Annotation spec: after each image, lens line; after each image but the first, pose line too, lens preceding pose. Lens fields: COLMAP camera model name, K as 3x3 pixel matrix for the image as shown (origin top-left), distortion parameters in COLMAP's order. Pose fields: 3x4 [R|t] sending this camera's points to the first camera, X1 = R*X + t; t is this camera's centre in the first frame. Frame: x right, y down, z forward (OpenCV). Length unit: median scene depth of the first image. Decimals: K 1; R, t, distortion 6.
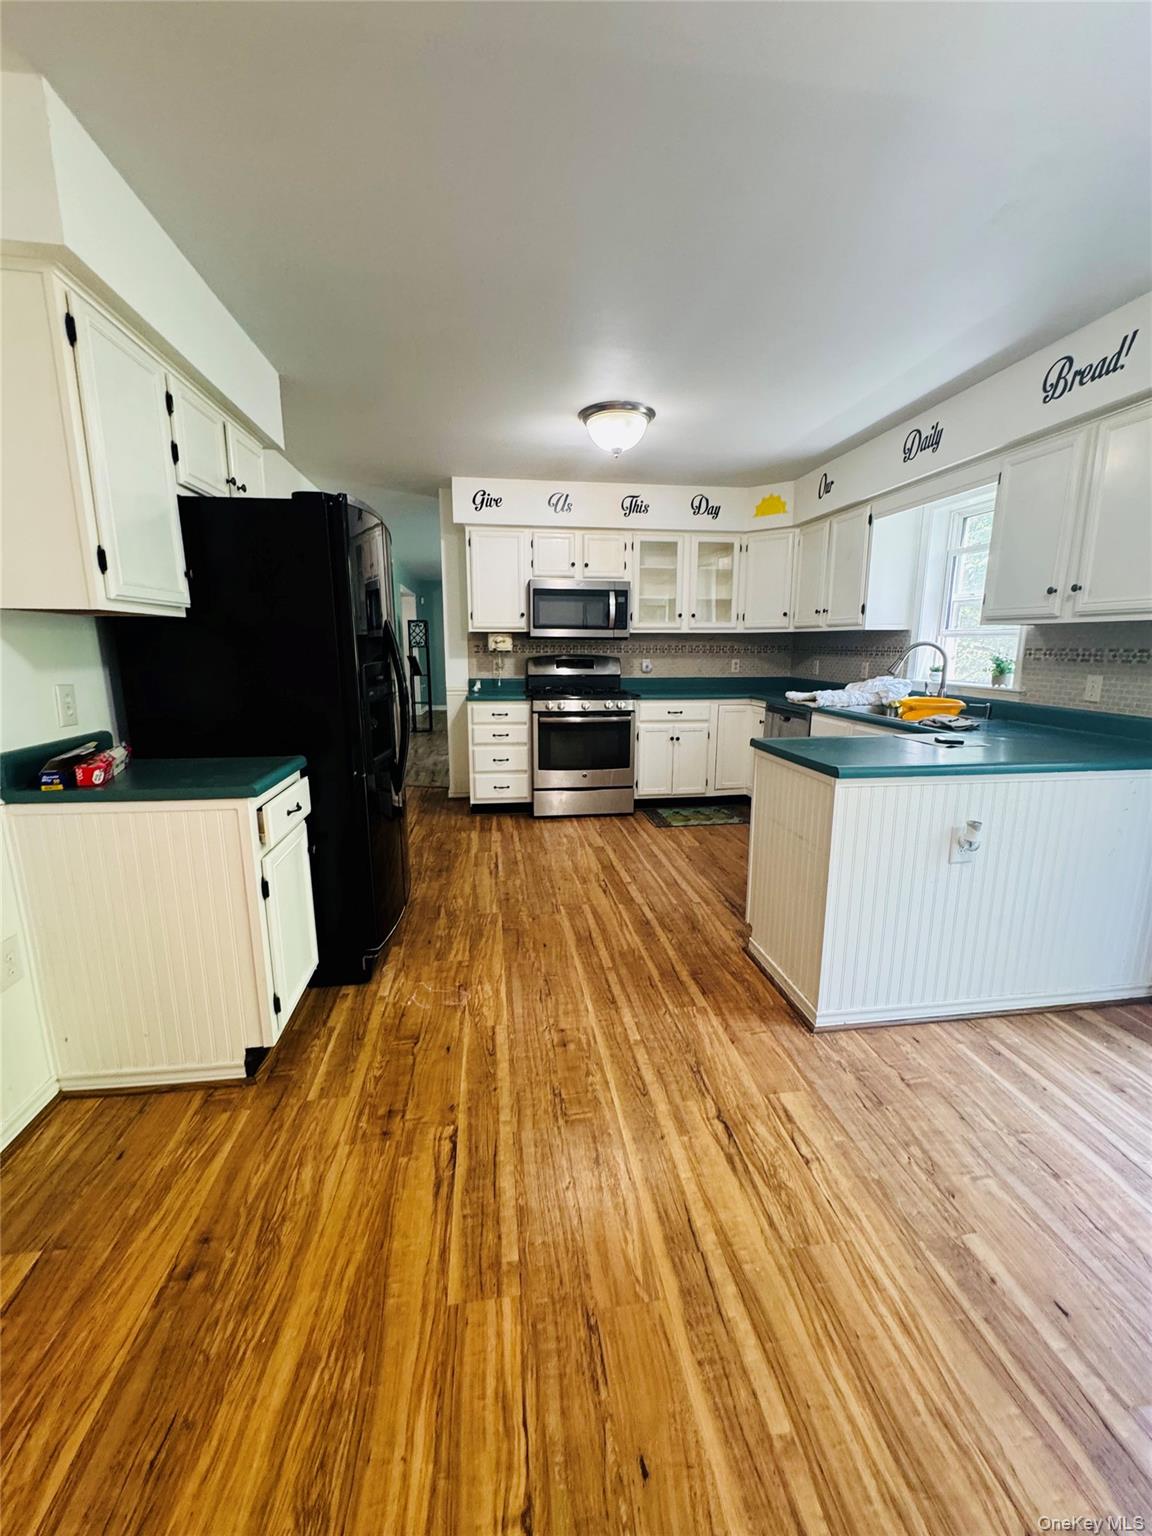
lens RADIAL K [[617.3, 0, 579.5], [0, 617.3, 764.6], [0, 0, 1]] dist [-0.002051, 0.000492]
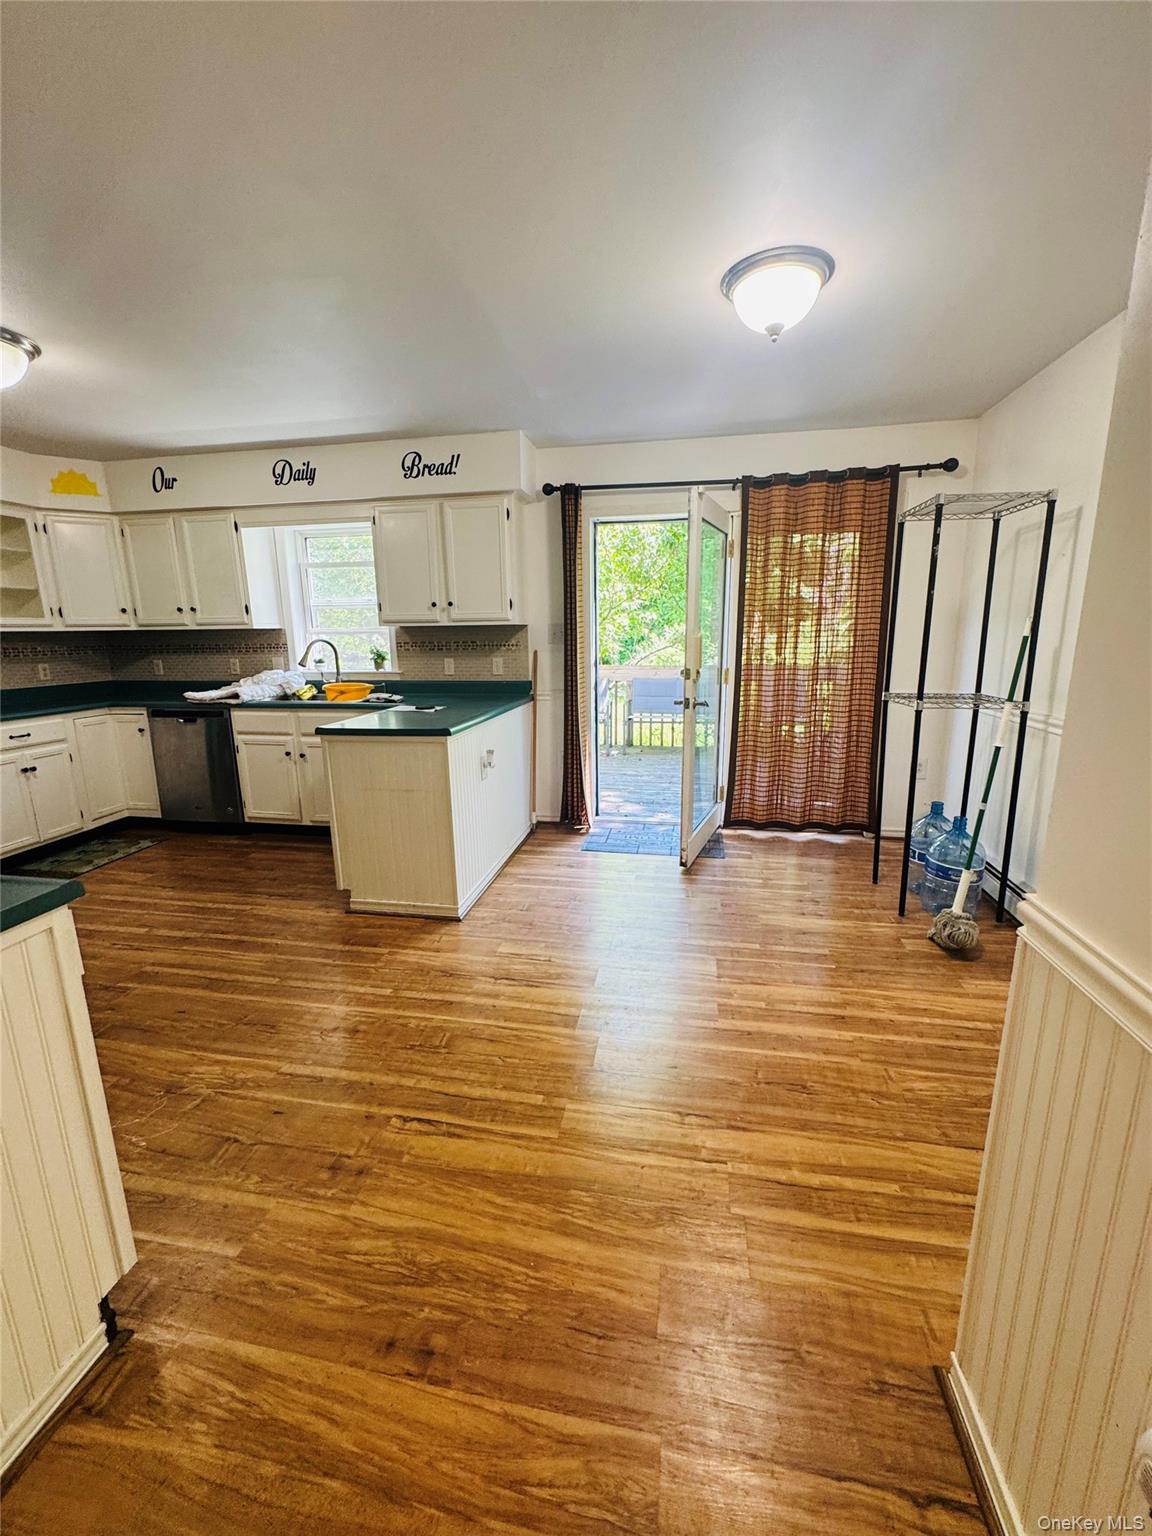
lens RADIAL K [[617.3, 0, 573.9], [0, 617.3, 767.0], [0, 0, 1]] dist [-0.002051, 0.000492]
pose [[0.316851, -0.206315, 0.925764, -0.512645], [0.196040, 0.969224, 0.148904, -0.040184], [-0.927994, 0.134306, 0.347546, 0.156179]]
